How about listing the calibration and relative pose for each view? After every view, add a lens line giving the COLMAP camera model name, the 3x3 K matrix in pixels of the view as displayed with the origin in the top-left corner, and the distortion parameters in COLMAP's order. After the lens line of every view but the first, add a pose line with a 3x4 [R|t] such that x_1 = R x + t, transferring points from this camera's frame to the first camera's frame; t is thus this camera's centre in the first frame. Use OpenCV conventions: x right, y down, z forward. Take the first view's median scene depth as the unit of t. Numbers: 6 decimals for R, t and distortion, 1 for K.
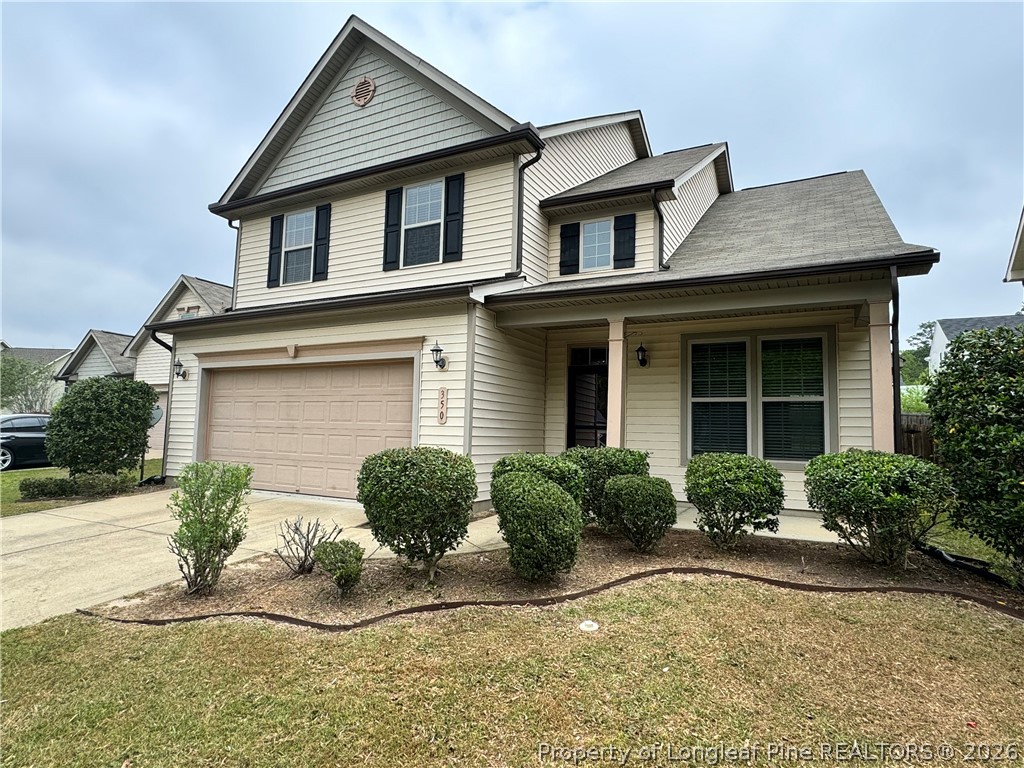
lens RADIAL K [[573.4, 0, 511.0], [0, 573.4, 384.2], [0, 0, 1]] dist [0.001153, 0.000089]
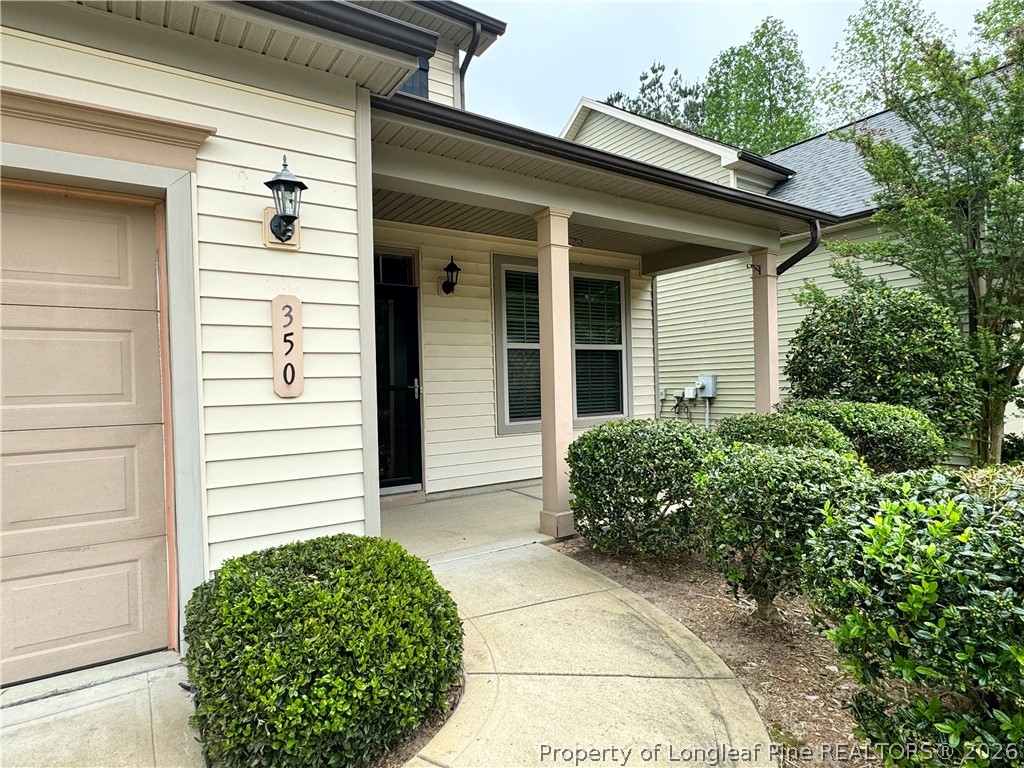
lens RADIAL K [[573.4, 0, 510.5], [0, 573.4, 386.7], [0, 0, 1]] dist [0.001153, 0.000089]
pose [[0.470447, -0.041857, 0.881435, -0.344944], [-0.042638, 0.996629, 0.070084, 0.028882], [-0.881398, -0.070553, 0.467077, 0.659083]]
